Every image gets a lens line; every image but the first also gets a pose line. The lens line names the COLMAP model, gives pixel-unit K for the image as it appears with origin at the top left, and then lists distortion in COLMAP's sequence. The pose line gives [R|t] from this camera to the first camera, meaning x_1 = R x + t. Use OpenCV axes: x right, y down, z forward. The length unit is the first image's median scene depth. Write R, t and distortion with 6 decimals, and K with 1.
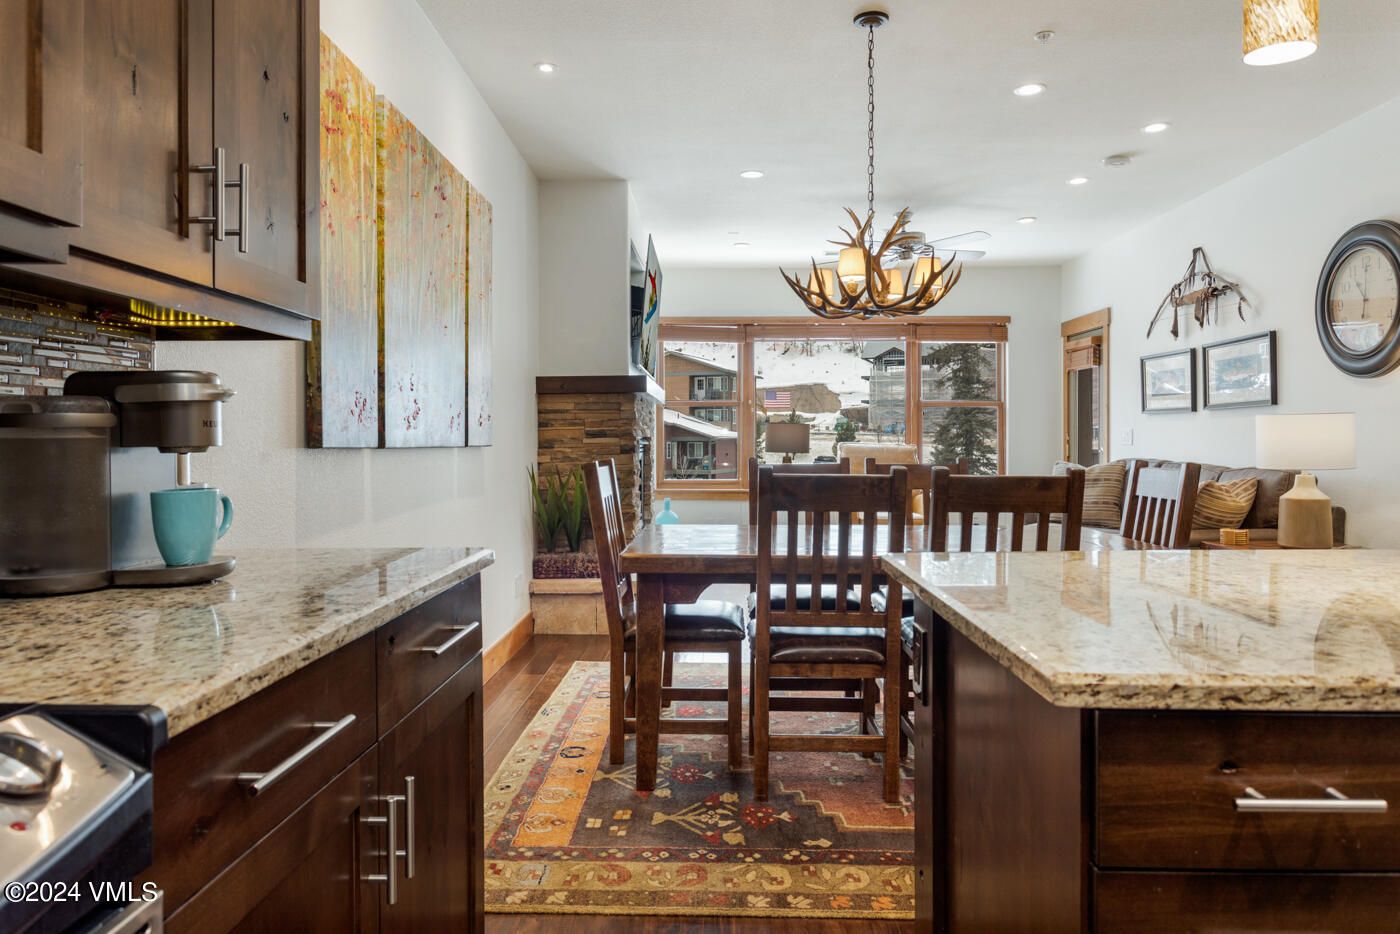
lens RADIAL K [[904.4, 0, 706.1], [0, 904.4, 439.4], [0, 0, 1]] dist [0.016823, -0.016961]
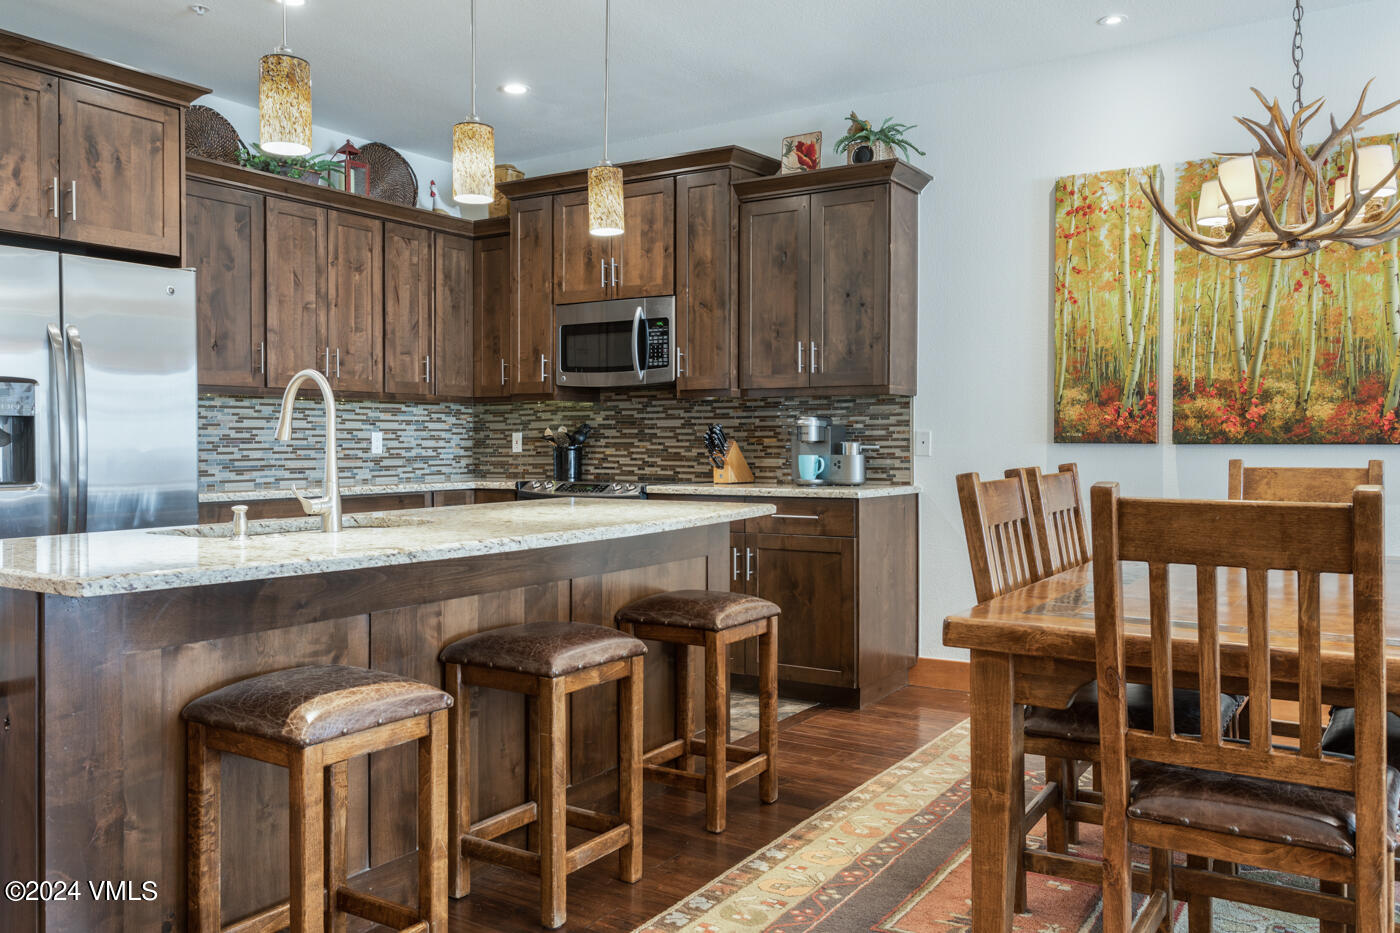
lens RADIAL K [[1088.6, 0, 688.5], [0, 1088.6, 455.3], [0, 0, 1]] dist [0.001475, 0.007279]
pose [[-0.540430, 0.012109, -0.841302, 1.024322], [0.002680, 0.999916, 0.012671, 0.002955], [0.841385, 0.004593, -0.540417, 0.996062]]
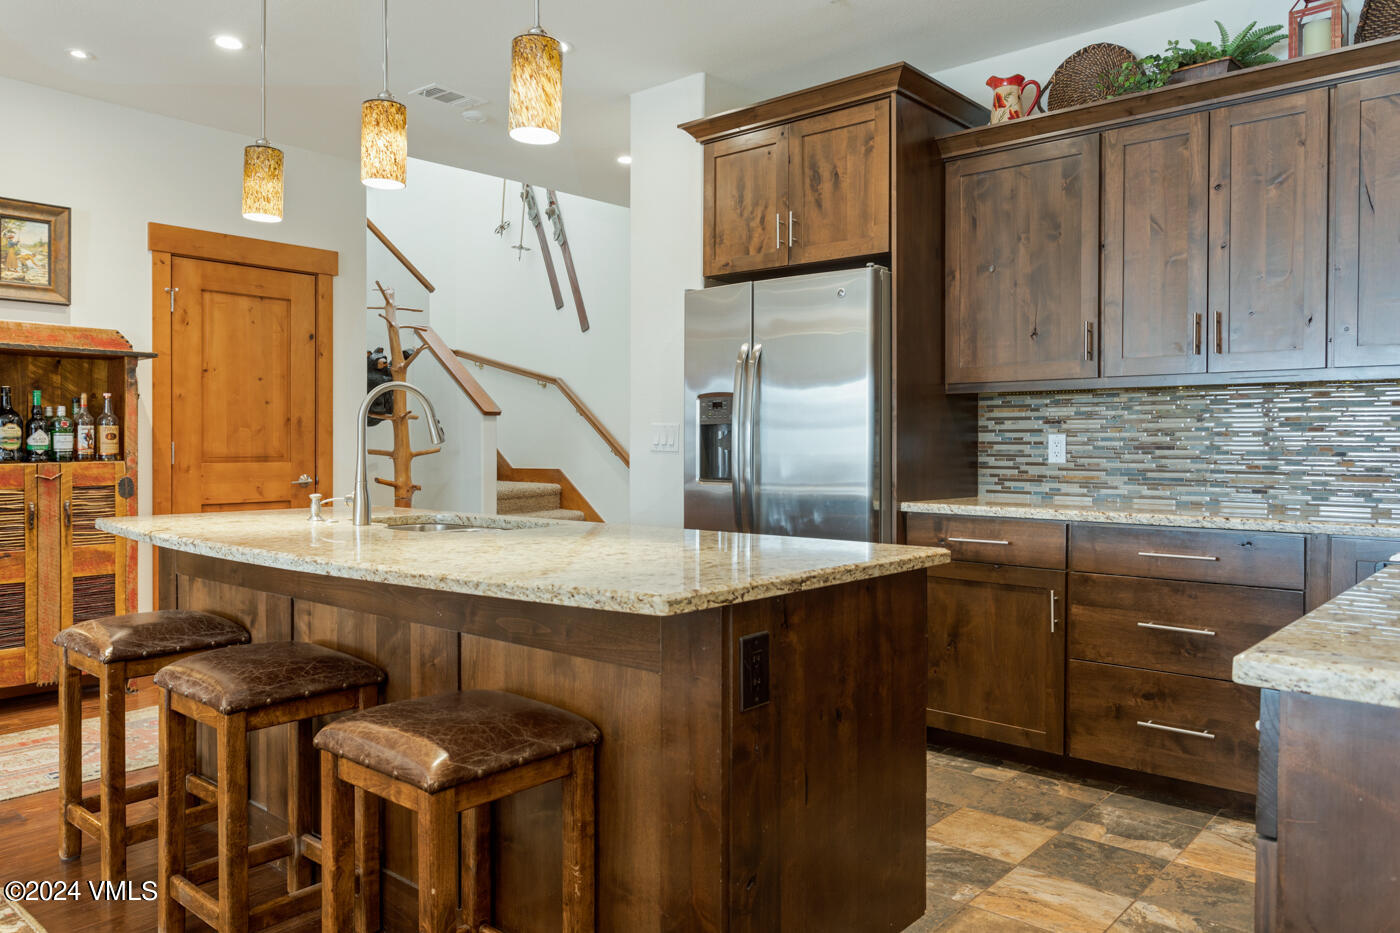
lens RADIAL K [[1009.5, 0, 702.3], [0, 1009.5, 451.2], [0, 0, 1]] dist [0.001662, 0.005174]
pose [[-0.762539, -0.005951, 0.646915, -0.196321], [-0.002885, 0.999979, 0.005798, 0.000976], [-0.646936, 0.002554, -0.762540, 0.811523]]
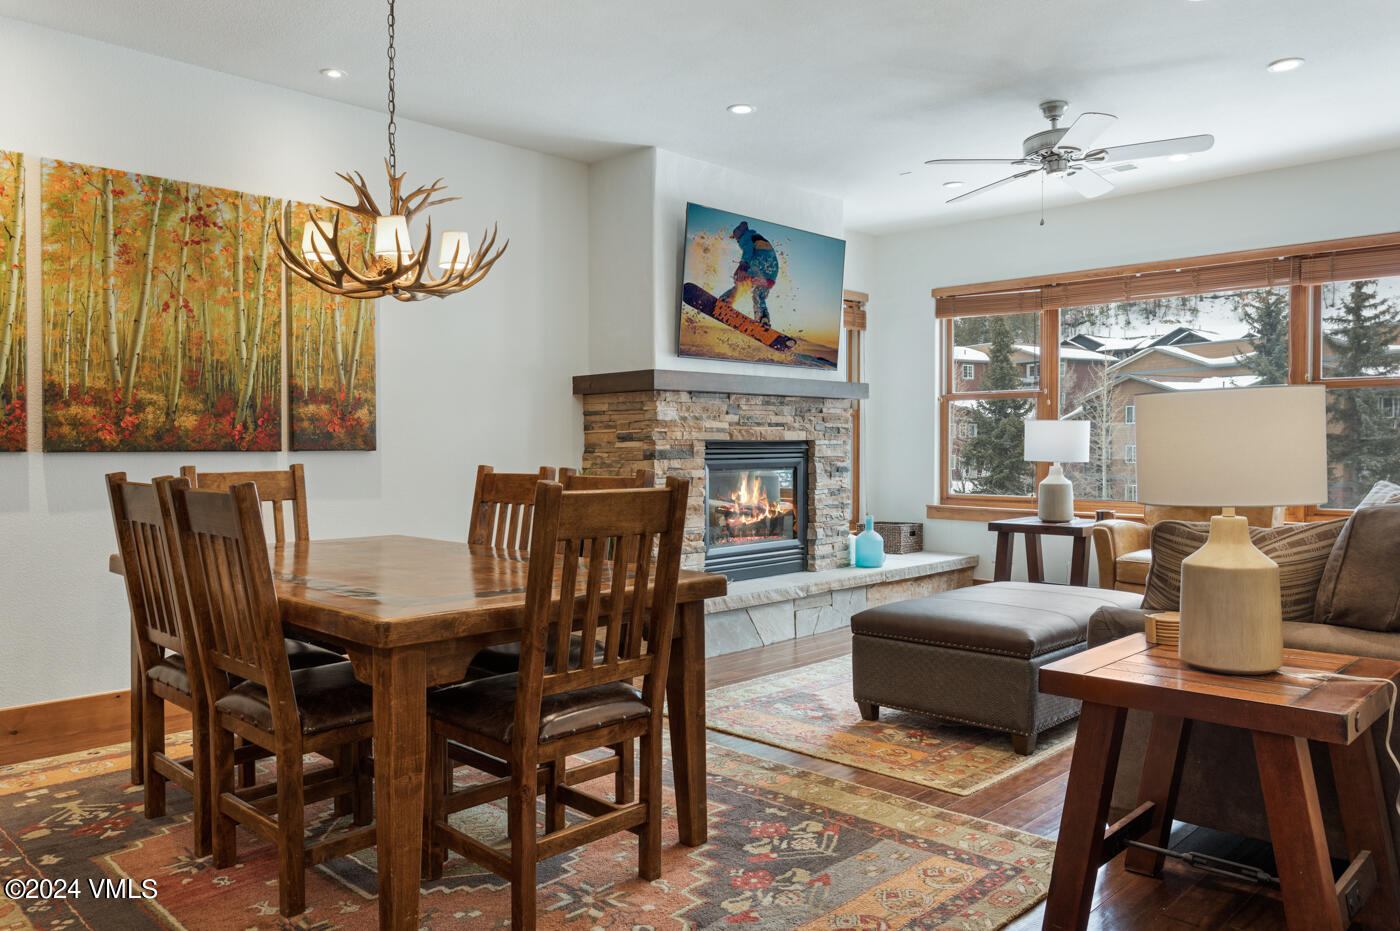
lens RADIAL K [[1028.2, 0, 736.8], [0, 1028.2, 462.9], [0, 0, 1]] dist [-0.035730, 0.021026]
pose [[0.748548, 0.012288, -0.662966, 0.979045], [0.001655, 0.999791, 0.020399, -0.002208], [0.663078, -0.016366, 0.748371, 0.476617]]
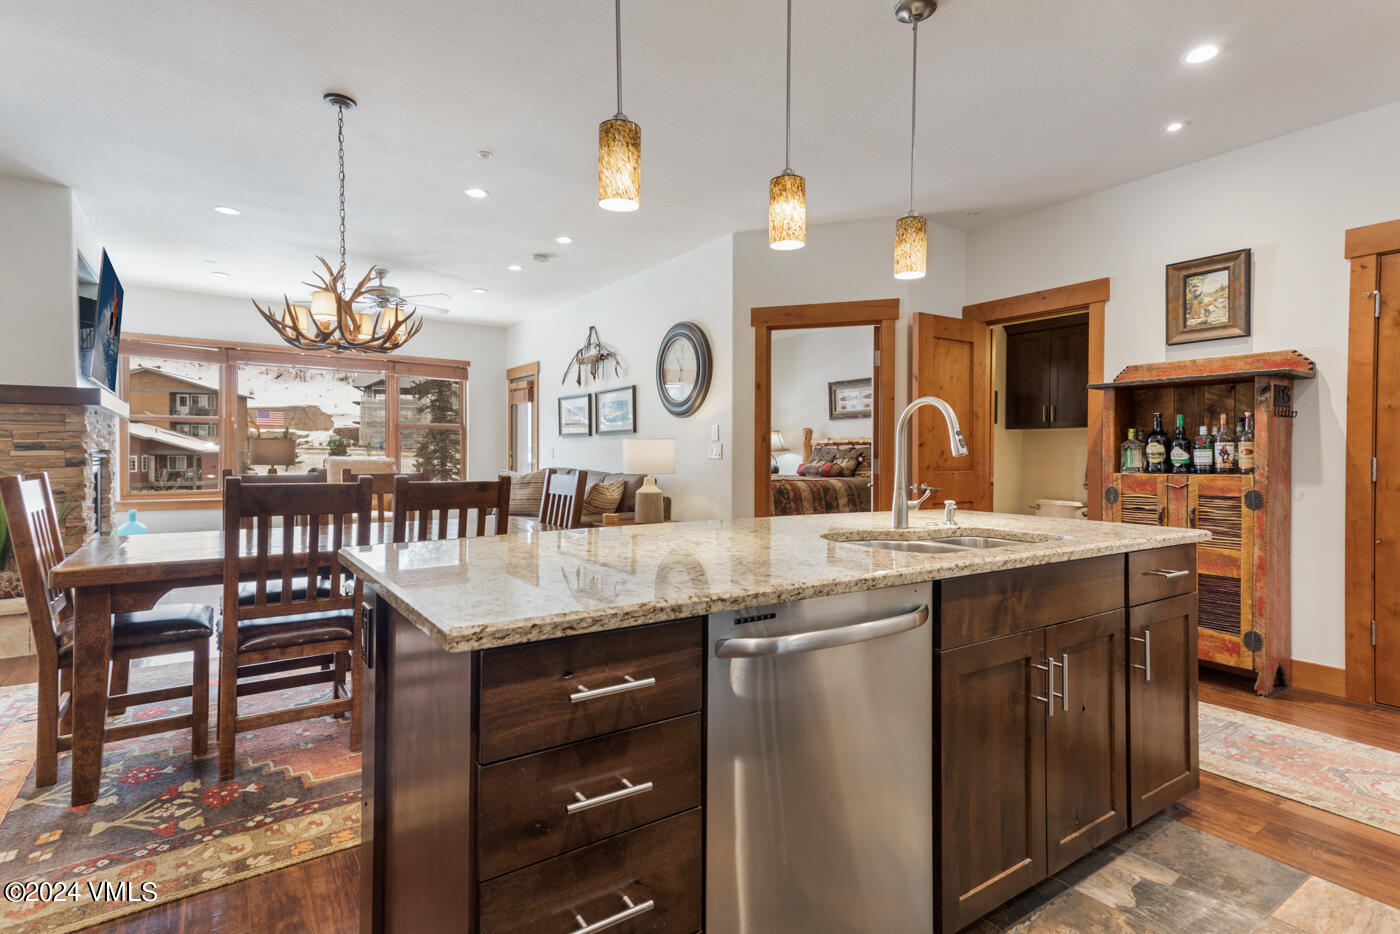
lens RADIAL K [[680.9, 0, 683.4], [0, 680.9, 462.5], [0, 0, 1]] dist [0.027691, 0.001515]
pose [[0.814307, -0.002522, 0.580428, 0.019454], [-0.004651, 0.999930, 0.010869, -0.000174], [-0.580415, -0.011550, 0.814239, -0.005350]]
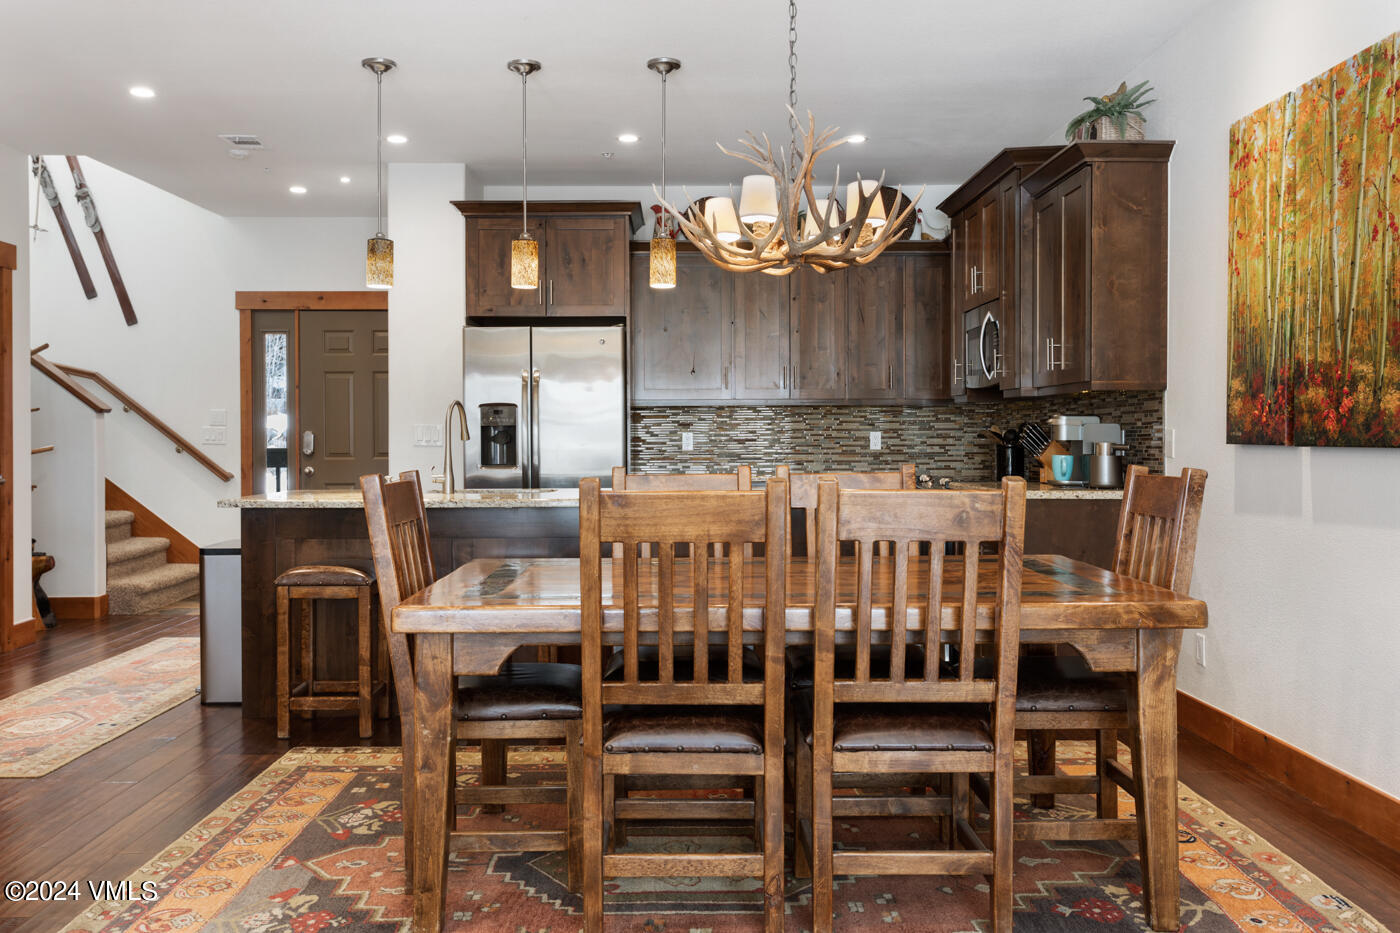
lens RADIAL K [[1208.3, 0, 685.8], [0, 1208.3, 435.9], [0, 0, 1]] dist [0.022801, -0.022818]
pose [[-0.999808, 0.003482, -0.019302, 0.269025], [0.003530, 0.999991, -0.002441, -0.001141], [0.019293, -0.002508, -0.999811, 1.836720]]
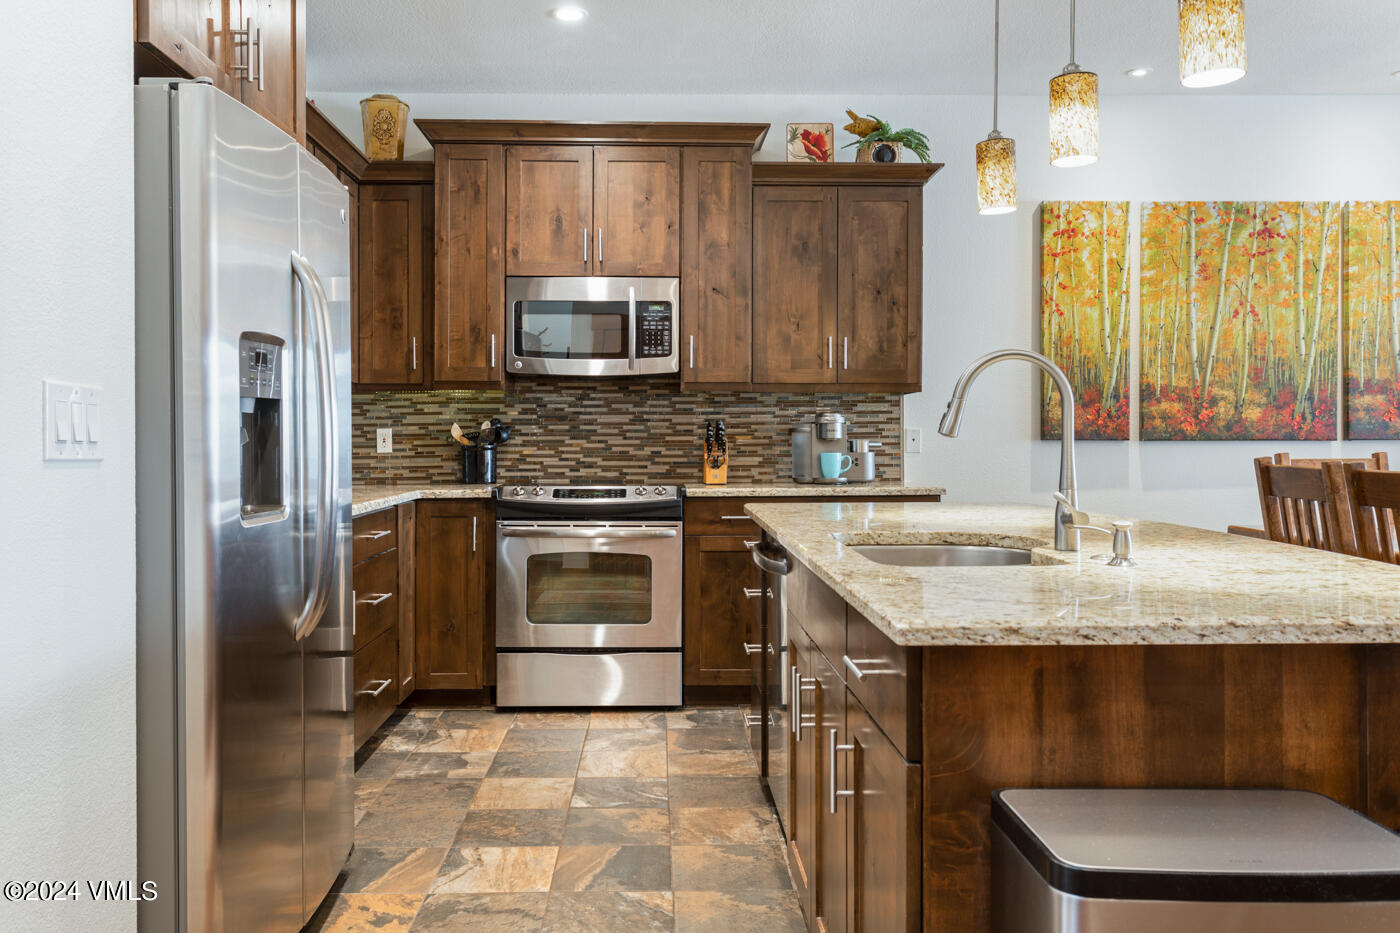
lens RADIAL K [[1088.6, 0, 647.7], [0, 1088.6, 447.0], [0, 0, 1]] dist [0.001475, 0.007279]
pose [[0.017552, 0.008664, -0.999808, 1.124494], [0.003603, 0.999955, 0.008729, 0.000815], [0.999839, -0.003756, 0.017520, 0.127255]]
